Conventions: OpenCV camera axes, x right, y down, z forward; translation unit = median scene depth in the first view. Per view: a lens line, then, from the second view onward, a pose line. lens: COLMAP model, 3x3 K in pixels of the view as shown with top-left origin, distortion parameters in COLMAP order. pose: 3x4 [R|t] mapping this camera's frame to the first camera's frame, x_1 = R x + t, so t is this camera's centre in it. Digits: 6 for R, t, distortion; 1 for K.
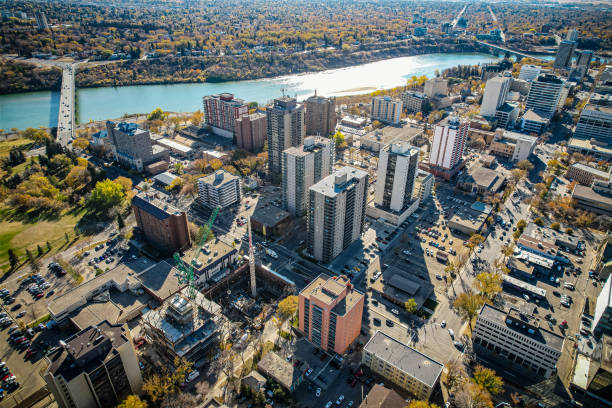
lens RADIAL K [[390.1, 0, 311.9], [0, 390.1, 204.5], [0, 0, 1]] dist [-0.074903, 0.067934]
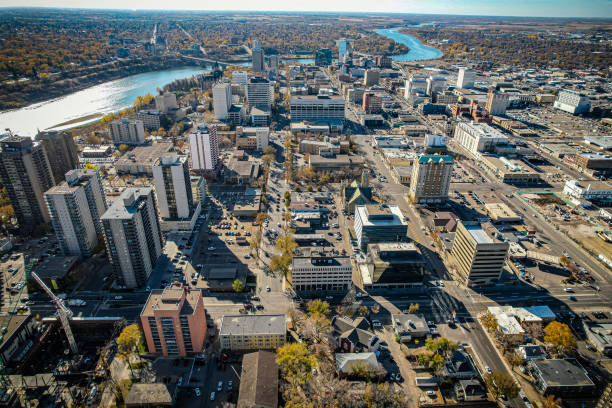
lens RADIAL K [[390.1, 0, 311.9], [0, 390.1, 204.5], [0, 0, 1]] dist [-0.074903, 0.067934]
pose [[0.761816, -0.298365, 0.574991, -0.109704], [0.320913, 0.944868, 0.065114, 0.023888], [-0.562719, 0.134917, 0.815564, -0.048510]]
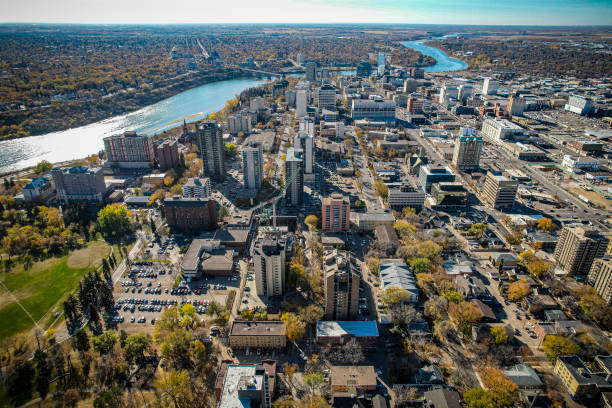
lens RADIAL K [[390.1, 0, 311.9], [0, 390.1, 204.5], [0, 0, 1]] dist [-0.074903, 0.067934]
pose [[0.793309, -0.275970, 0.542679, -0.686000], [0.313066, 0.949398, 0.025147, 0.101421], [-0.522159, 0.149945, 0.839563, -0.352770]]
